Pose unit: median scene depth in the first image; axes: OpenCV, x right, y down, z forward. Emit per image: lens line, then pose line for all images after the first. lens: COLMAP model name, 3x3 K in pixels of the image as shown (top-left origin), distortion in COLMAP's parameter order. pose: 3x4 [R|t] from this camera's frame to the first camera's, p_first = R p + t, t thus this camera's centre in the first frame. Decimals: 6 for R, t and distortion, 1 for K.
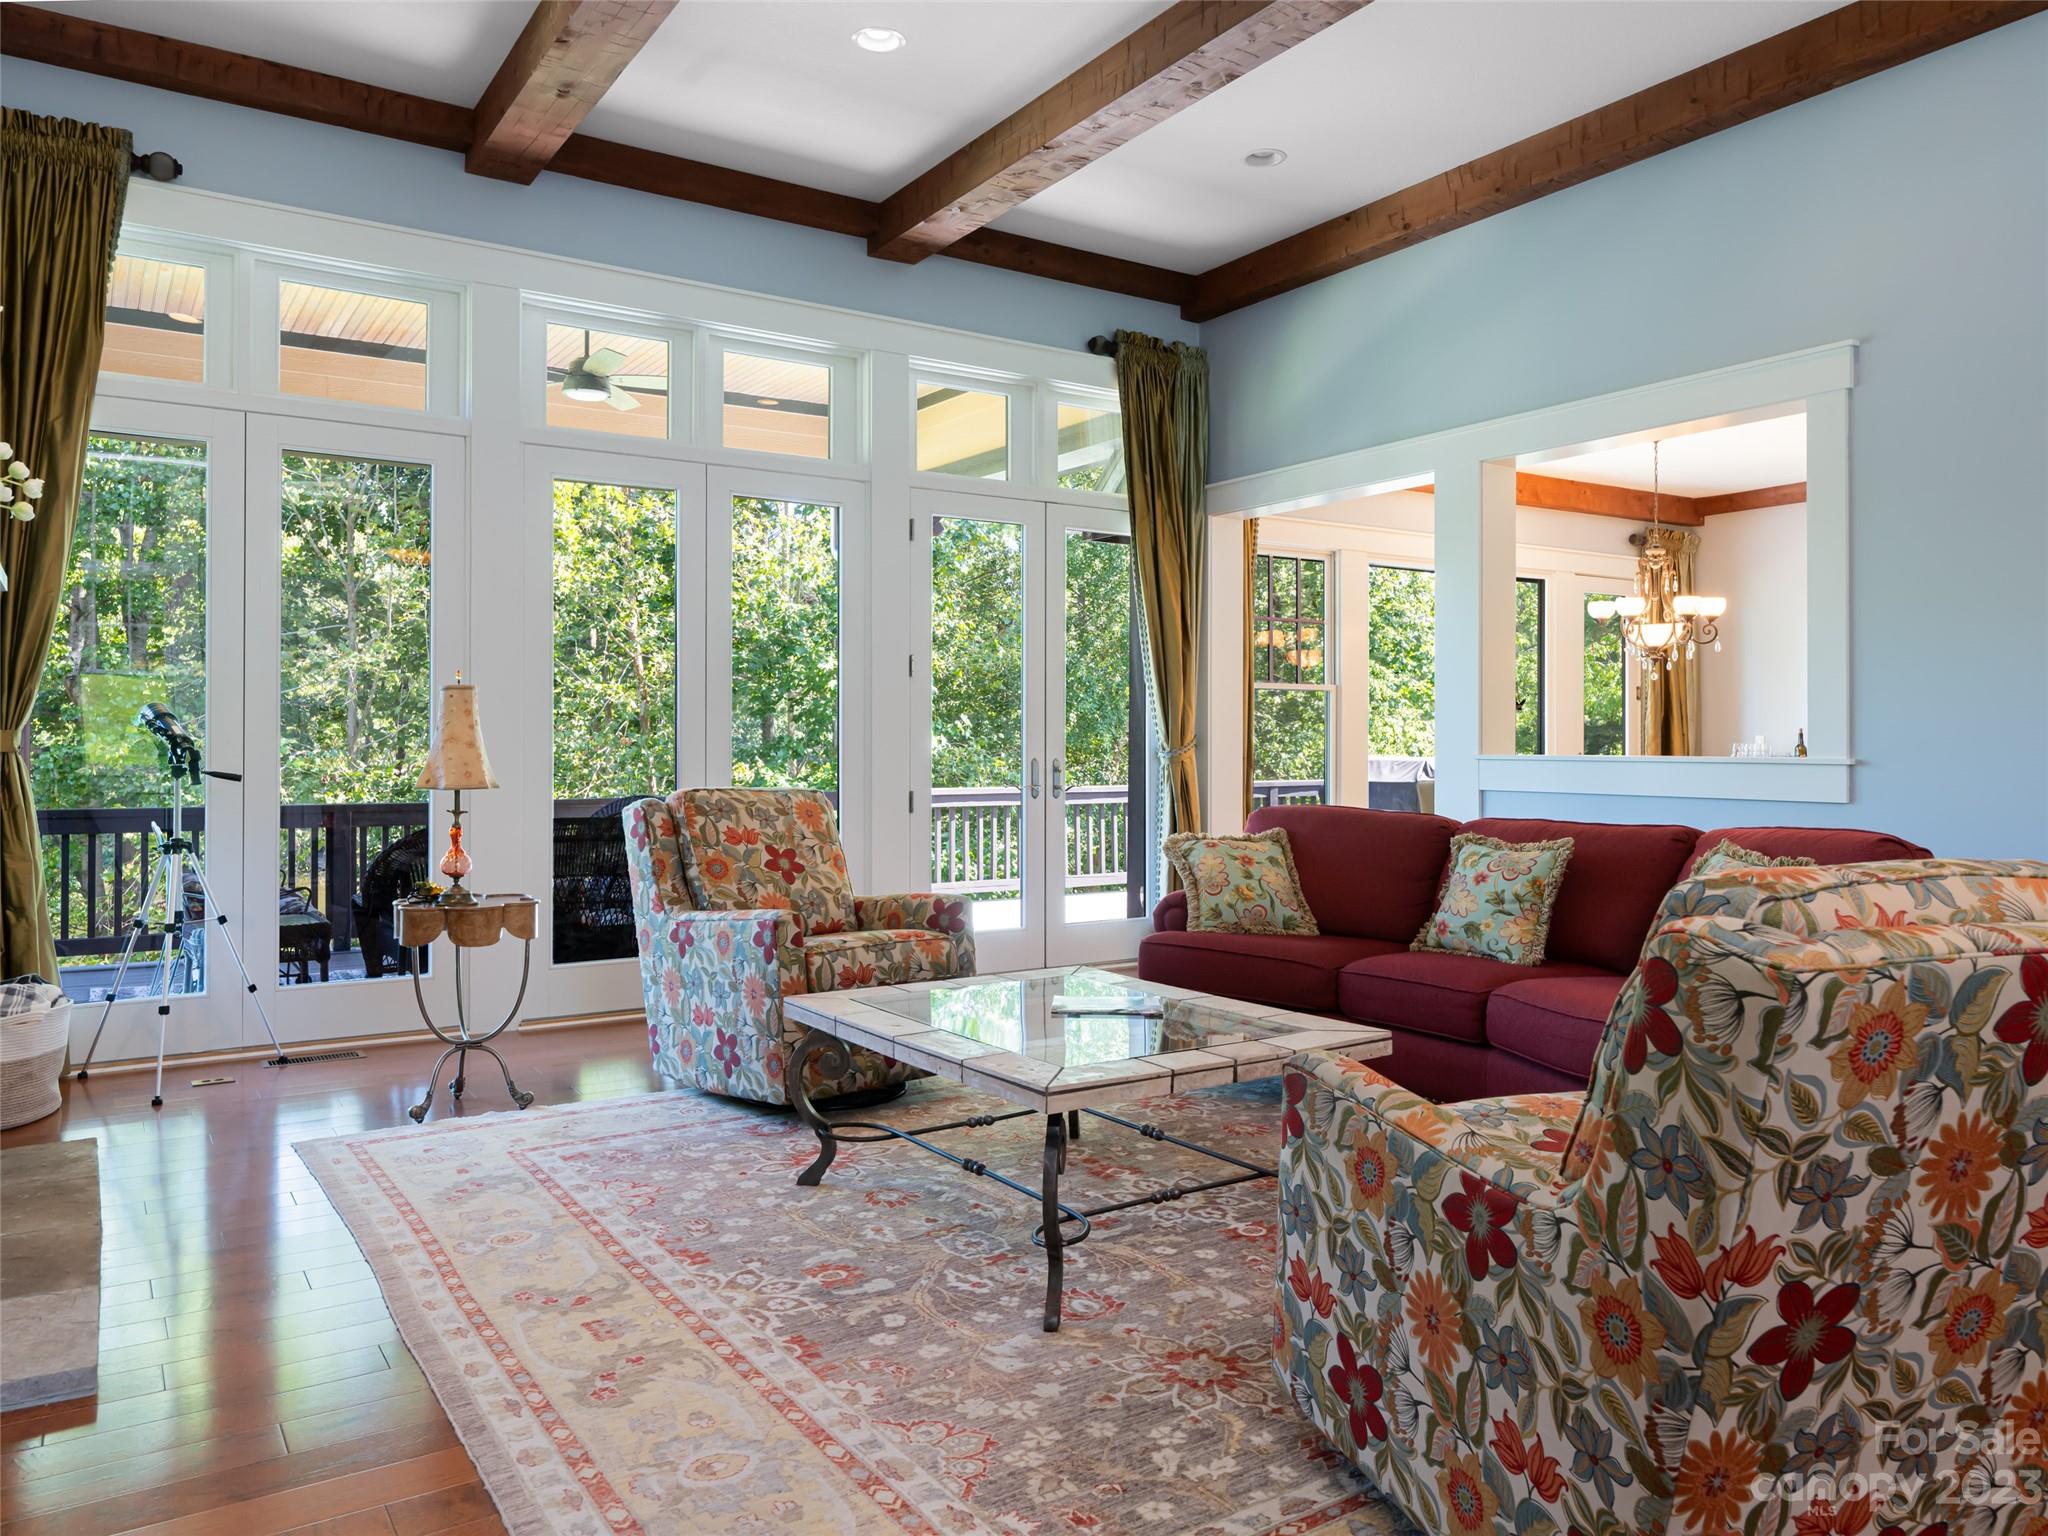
lens RADIAL K [[1485.4, 0, 1011.7], [0, 1485.4, 753.2], [0, 0, 1]] dist [-0.001952, 0.001451]
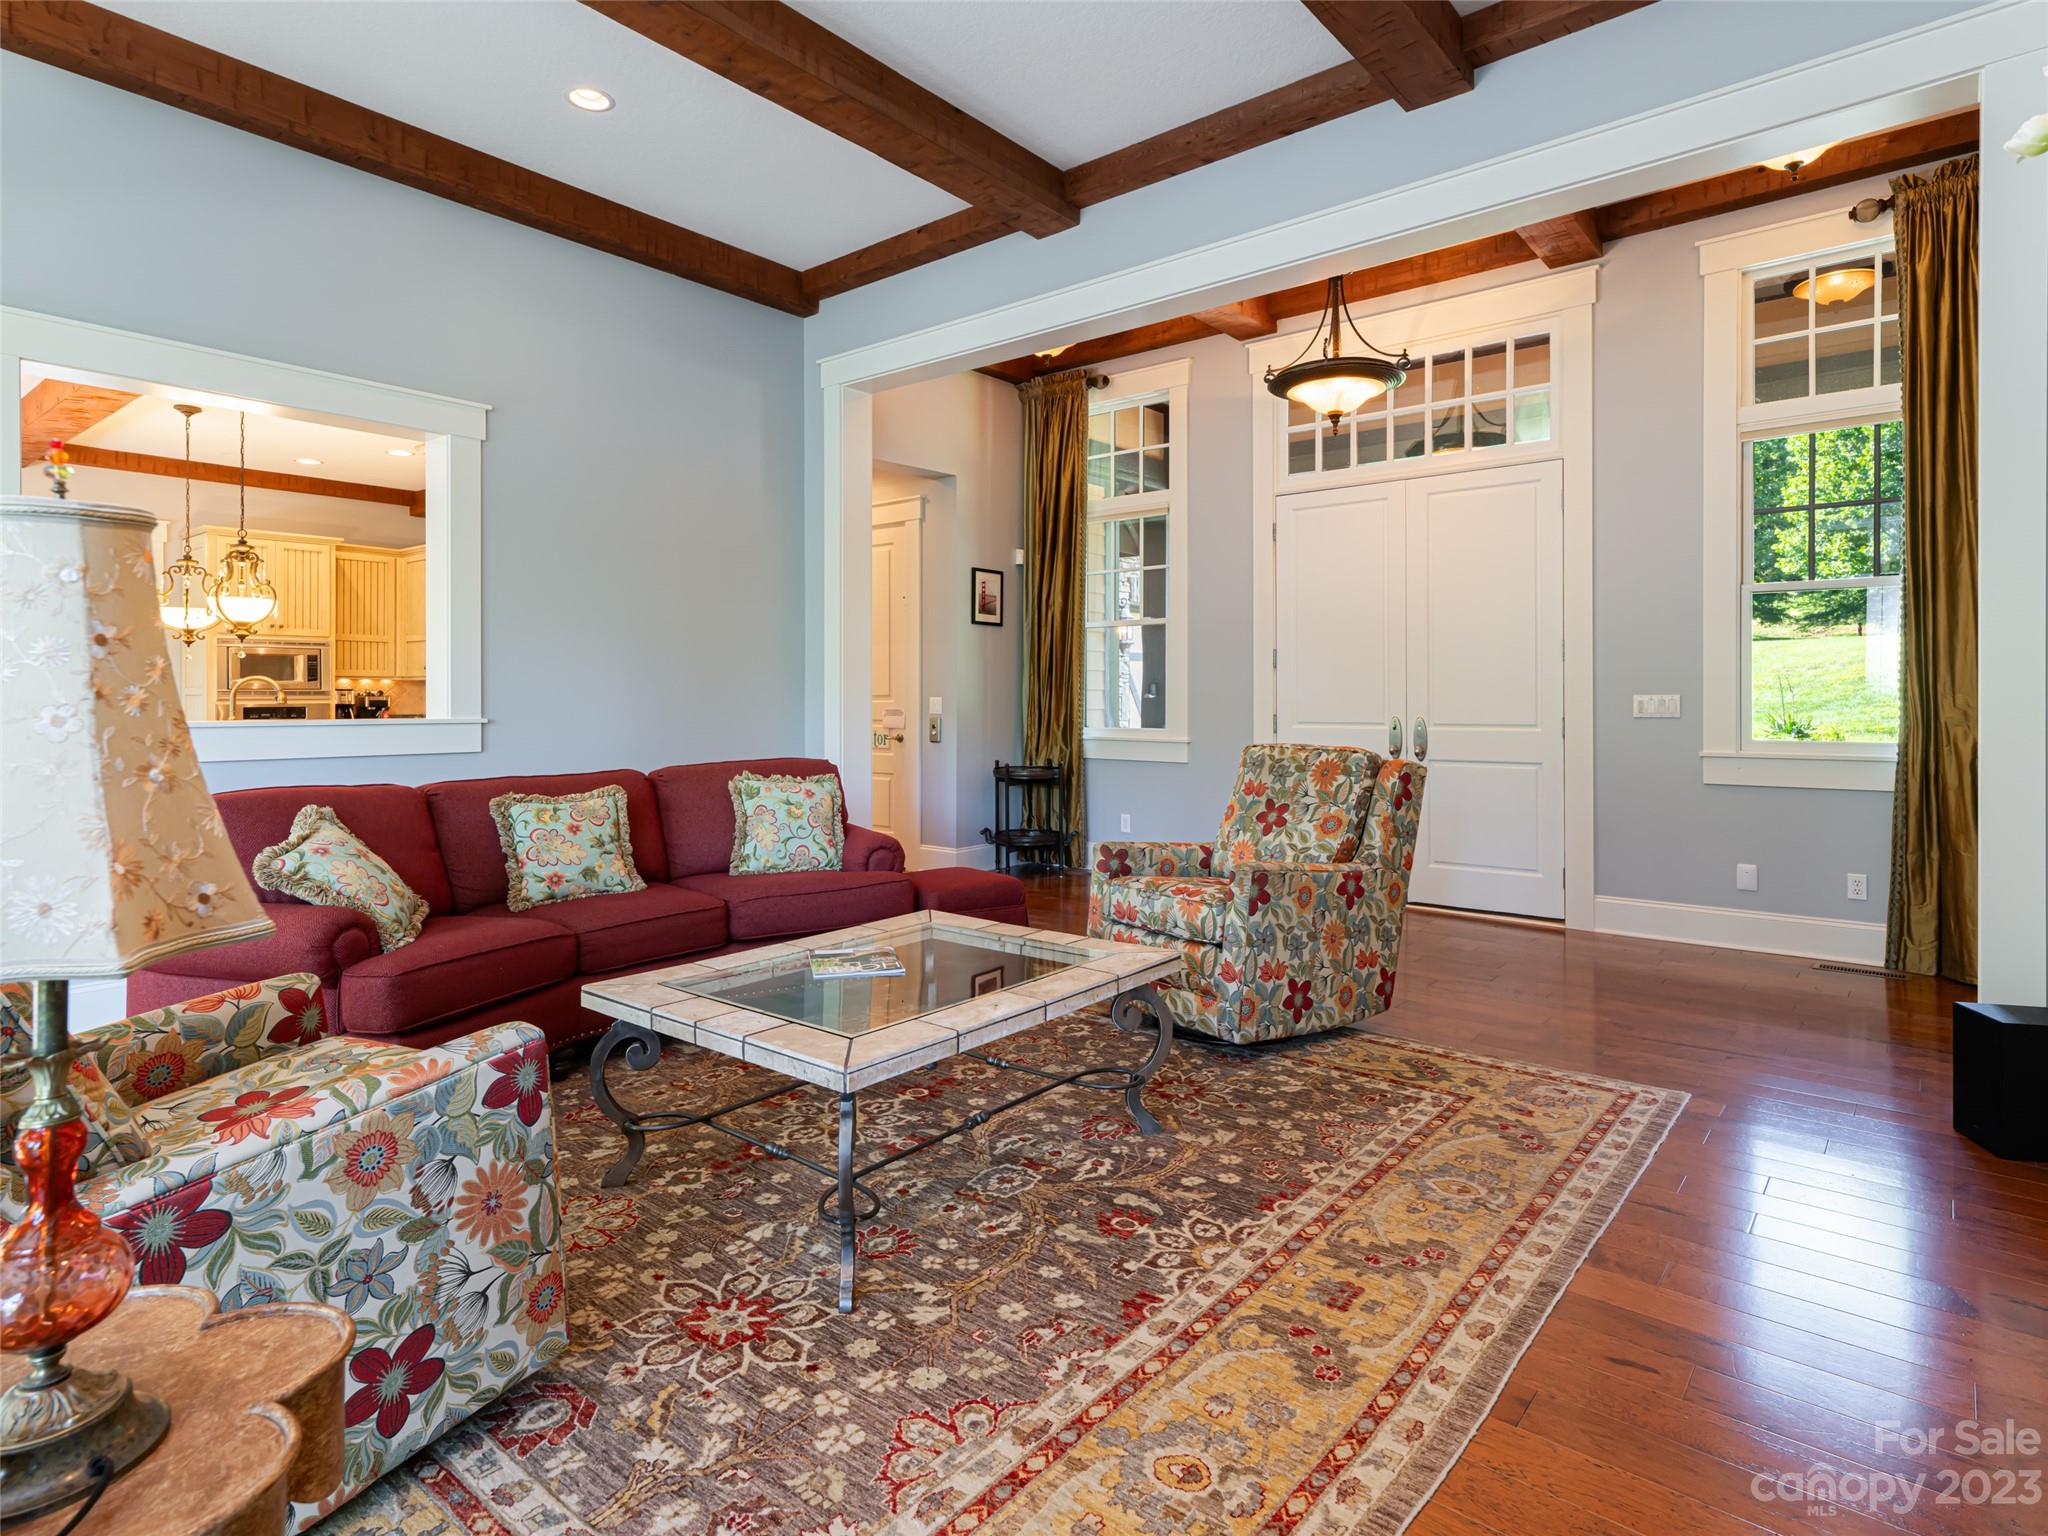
lens RADIAL K [[1125.0, 0, 1030.5], [0, 1125.0, 711.3], [0, 0, 1]] dist [0.001557, -0.000186]
pose [[-0.321361, -0.012365, 0.946876, -0.860676], [0.008873, 0.999832, 0.016068, -0.022830], [-0.946915, 0.013565, -0.321197, 1.336433]]
